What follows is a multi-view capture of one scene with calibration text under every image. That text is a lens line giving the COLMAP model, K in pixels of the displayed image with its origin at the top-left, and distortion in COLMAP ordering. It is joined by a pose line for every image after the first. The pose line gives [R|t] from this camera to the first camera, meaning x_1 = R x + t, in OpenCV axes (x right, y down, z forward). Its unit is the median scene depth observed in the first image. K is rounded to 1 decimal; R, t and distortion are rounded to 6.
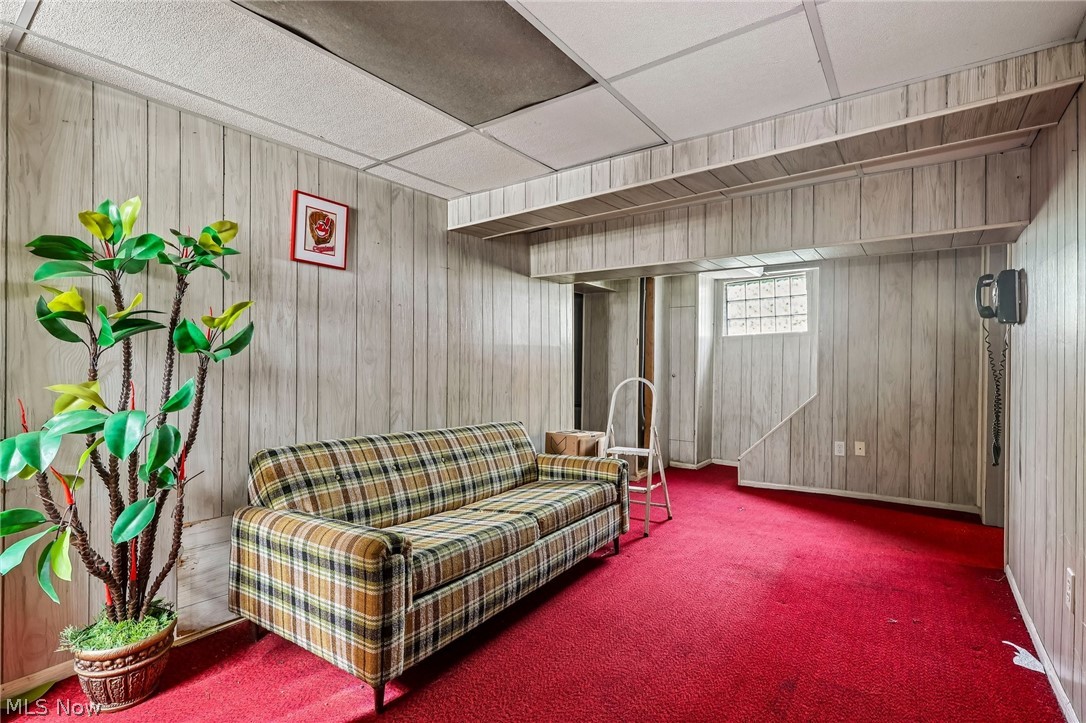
lens RADIAL K [[500.7, 0, 537.7], [0, 500.7, 351.4], [0, 0, 1]] dist [-0.006720, 0.000458]
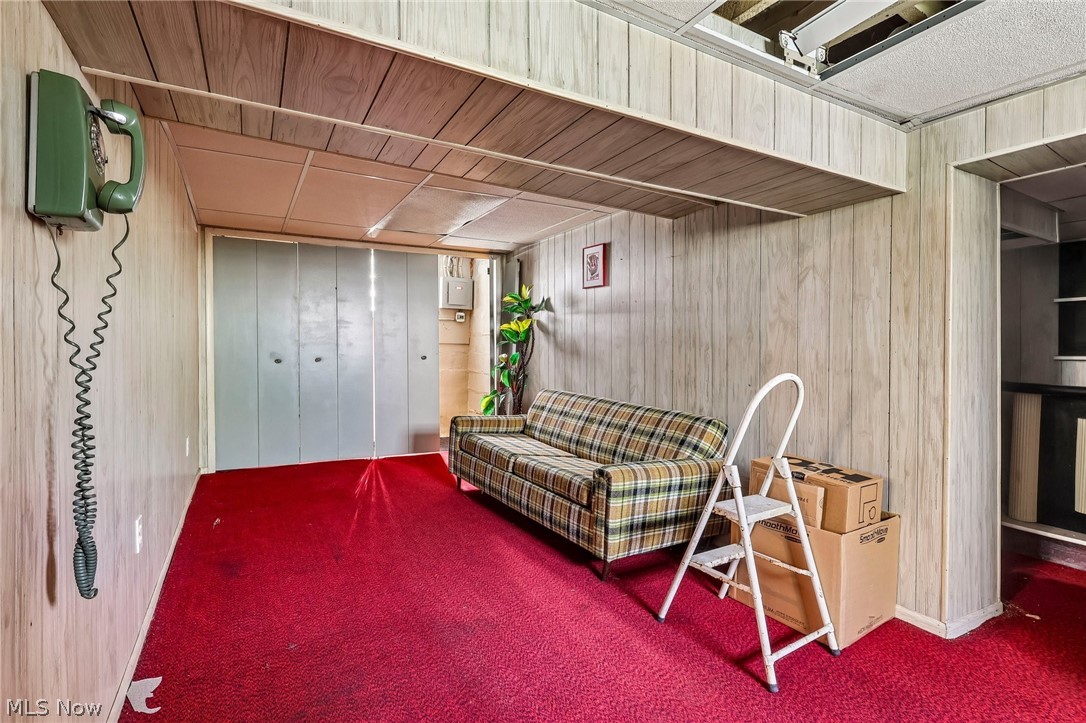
lens RADIAL K [[500.7, 0, 537.7], [0, 500.7, 351.4], [0, 0, 1]] dist [-0.006720, 0.000458]
pose [[-0.389026, -0.006996, -0.921200, 0.969604], [0.007240, 0.999917, -0.010651, 0.044043], [0.921198, -0.010813, -0.388944, 1.252380]]
